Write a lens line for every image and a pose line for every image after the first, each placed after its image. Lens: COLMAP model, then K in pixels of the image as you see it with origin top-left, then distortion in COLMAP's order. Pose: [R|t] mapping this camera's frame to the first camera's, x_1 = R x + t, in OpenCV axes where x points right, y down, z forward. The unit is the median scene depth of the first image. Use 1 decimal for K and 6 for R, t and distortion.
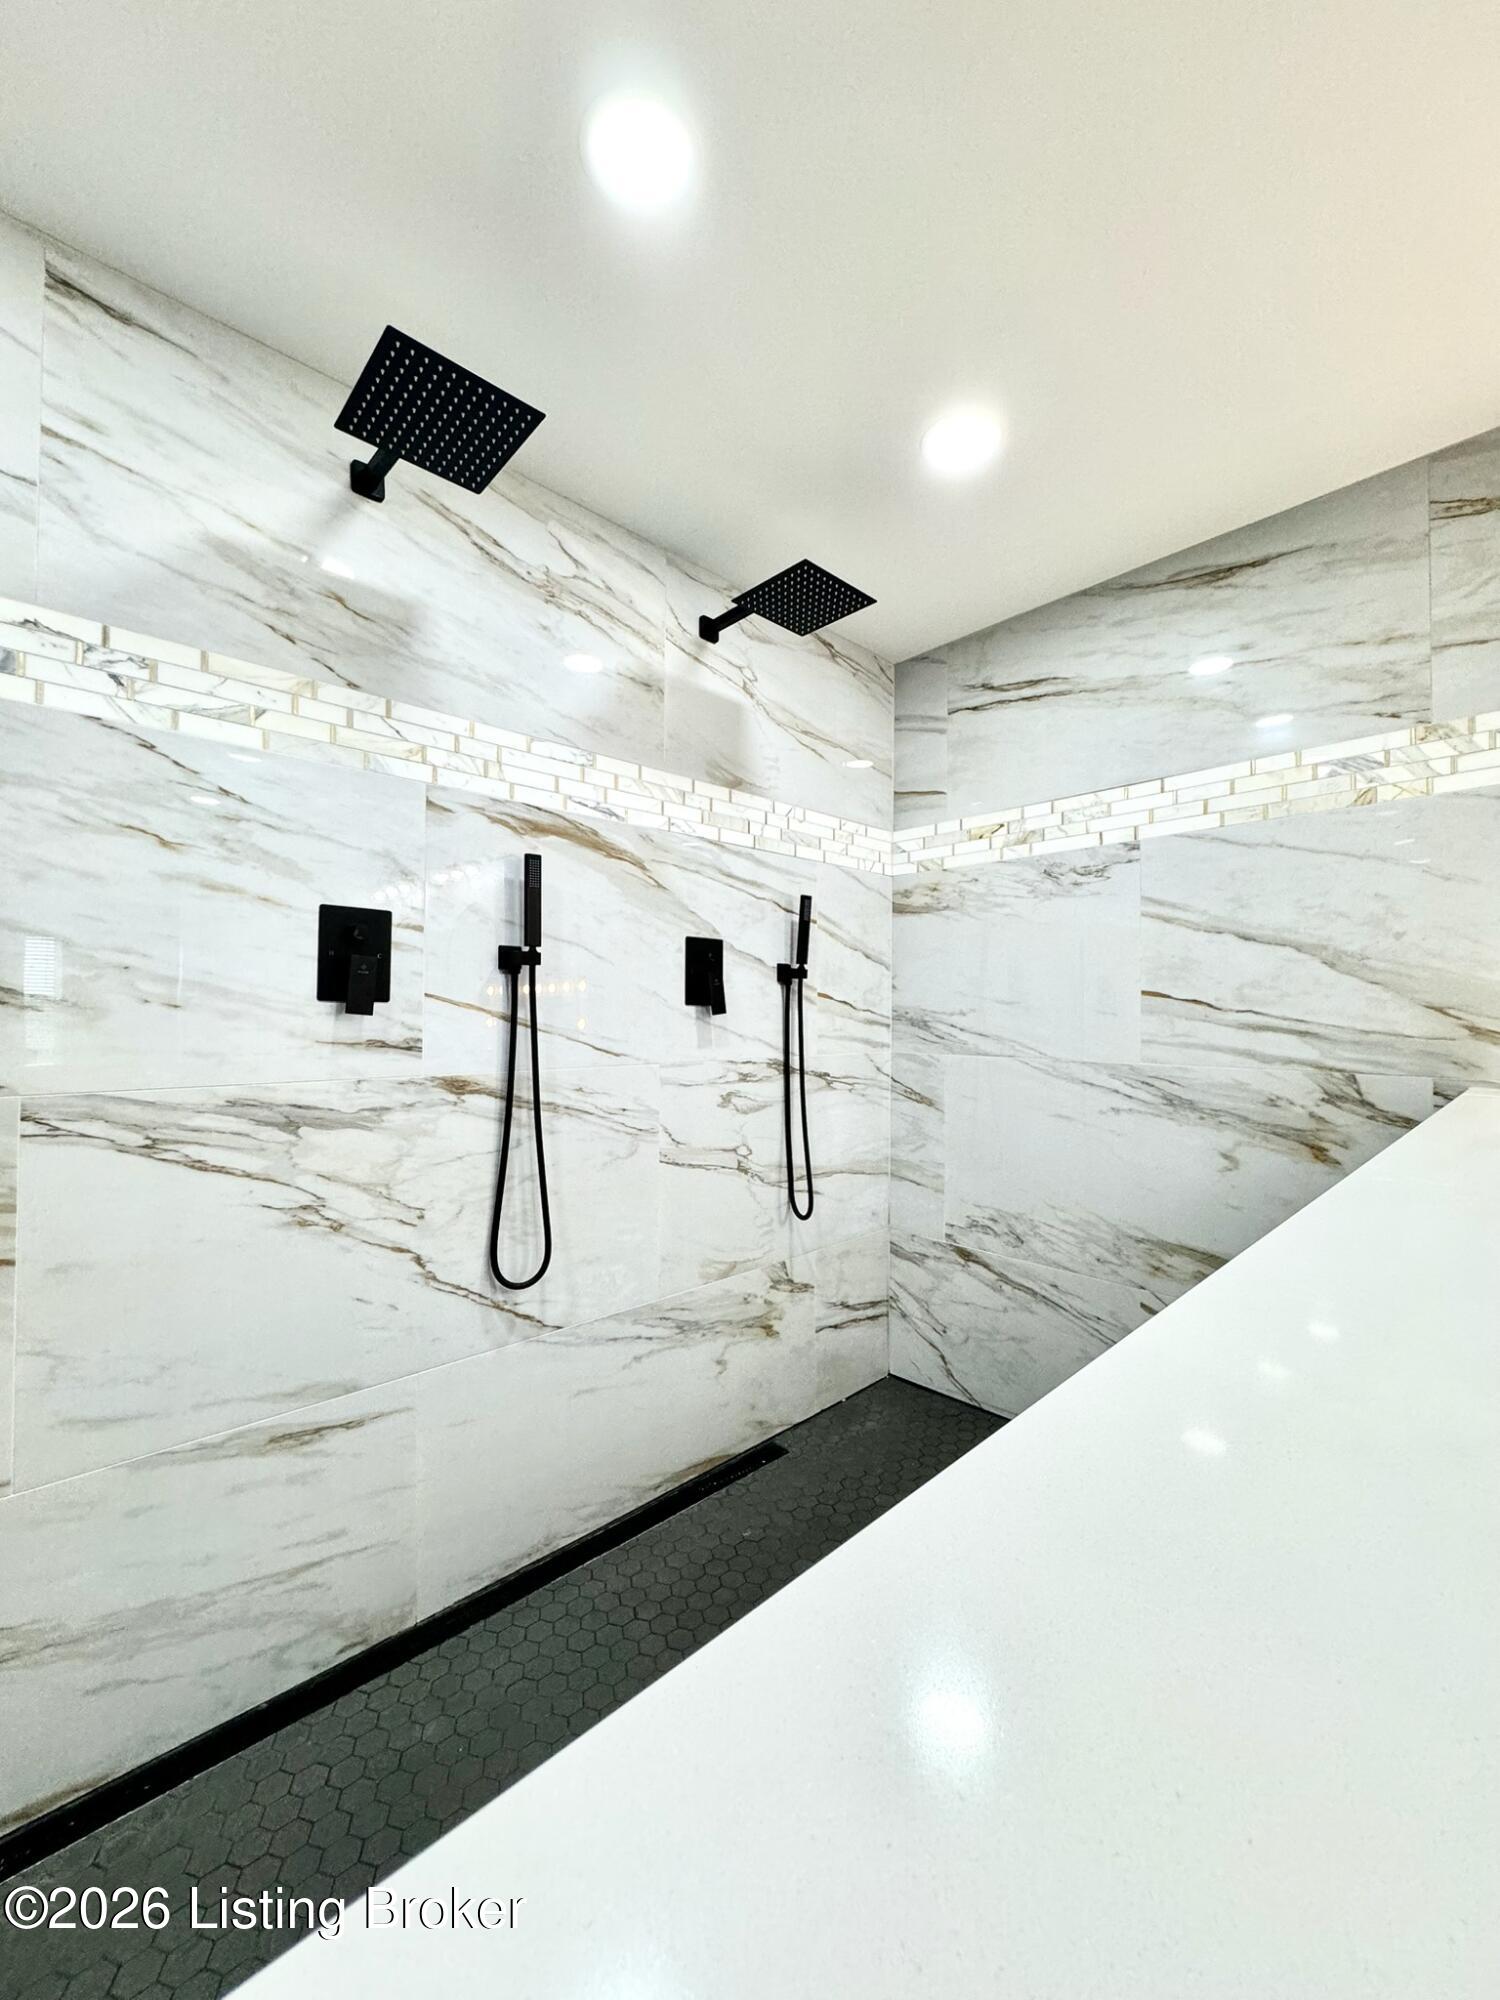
lens RADIAL K [[794.0, 0, 753.3], [0, 794.0, 997.0], [0, 0, 1]] dist [0.003173, -0.000108]
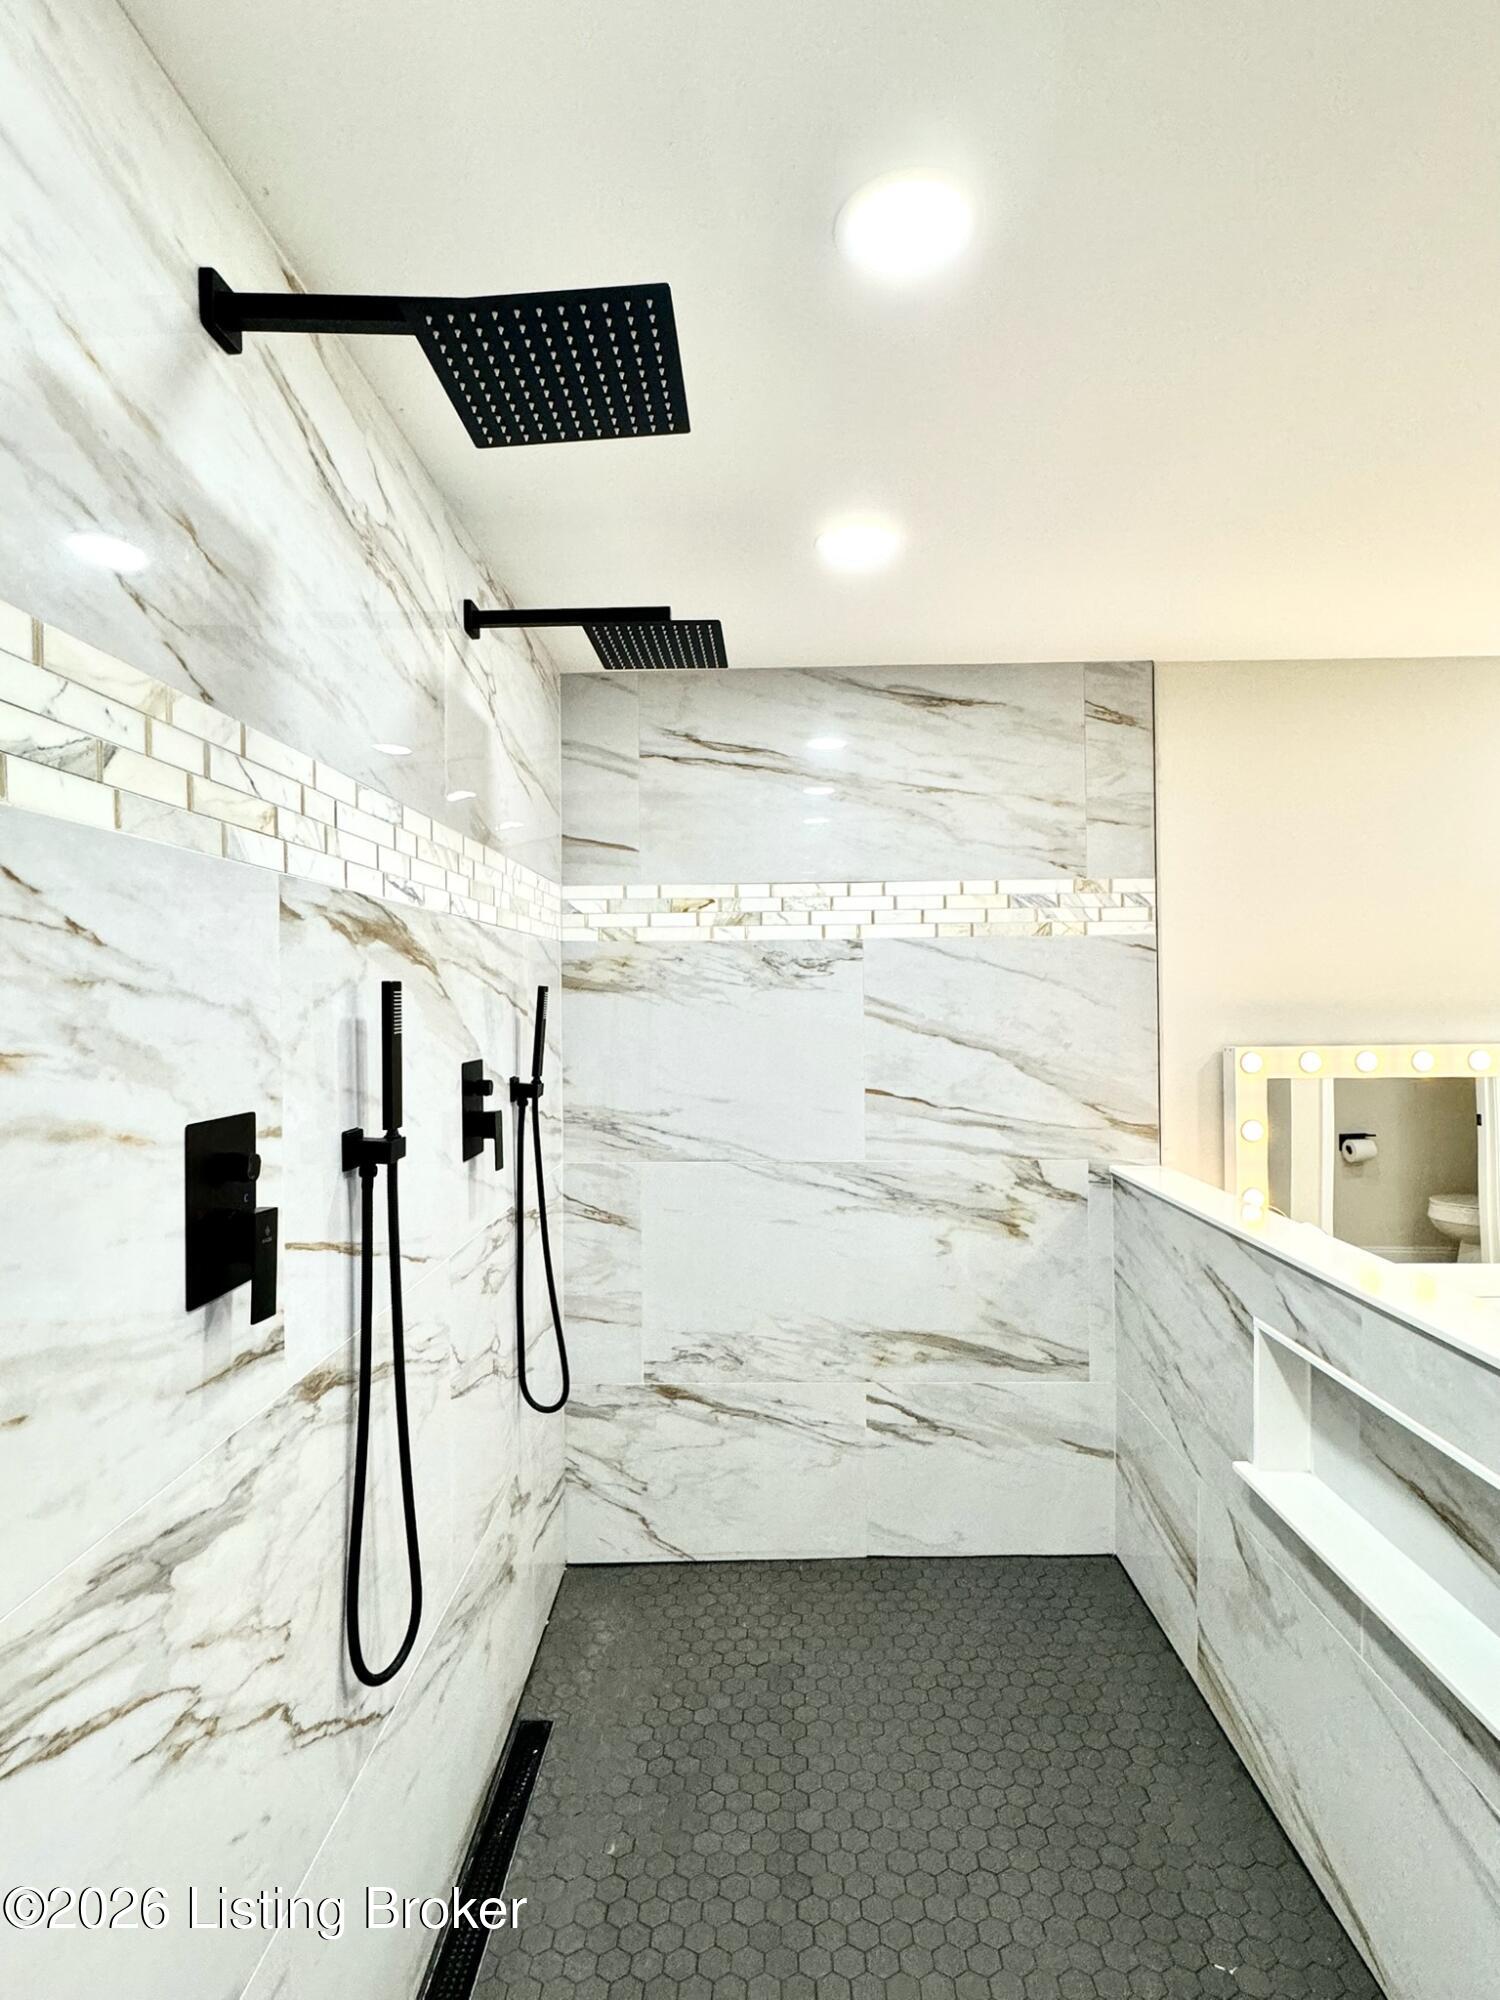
lens RADIAL K [[1011.8, 0, 755.2], [0, 1011.8, 996.4], [0, 0, 1]] dist [0.001584, 0.000577]
pose [[0.705456, -0.012267, 0.708648, -0.553219], [0.000528, 0.999859, 0.016783, -0.156053], [-0.708754, -0.011465, 0.705363, 0.203705]]
